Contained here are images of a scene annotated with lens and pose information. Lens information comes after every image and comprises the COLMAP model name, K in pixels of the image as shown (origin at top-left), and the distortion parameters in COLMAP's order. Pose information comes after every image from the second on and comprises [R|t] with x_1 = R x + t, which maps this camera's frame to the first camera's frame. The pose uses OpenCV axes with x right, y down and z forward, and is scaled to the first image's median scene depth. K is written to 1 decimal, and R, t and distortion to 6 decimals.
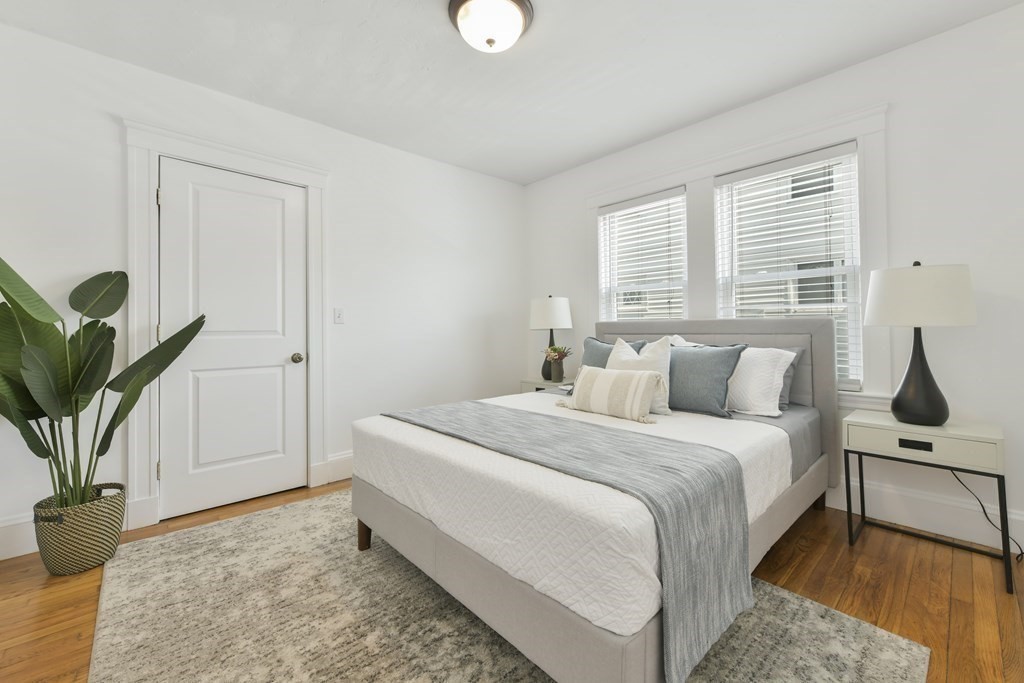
lens RADIAL K [[415.1, 0, 481.8], [0, 415.1, 323.2], [0, 0, 1]] dist [-0.002379, 0.002023]
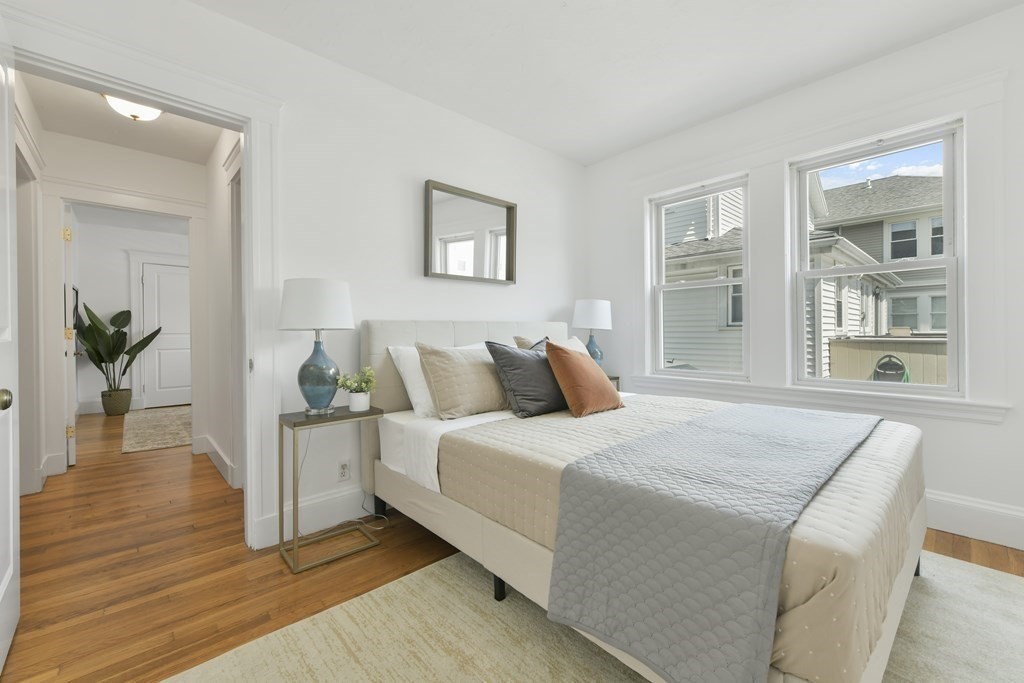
lens RADIAL K [[415.1, 0, 476.6], [0, 415.1, 333.1], [0, 0, 1]] dist [-0.002379, 0.002023]
pose [[0.999955, -0.002109, -0.009248, 1.463800], [0.002252, 0.999878, 0.015427, -0.019744], [0.009215, -0.015447, 0.999838, -1.731921]]
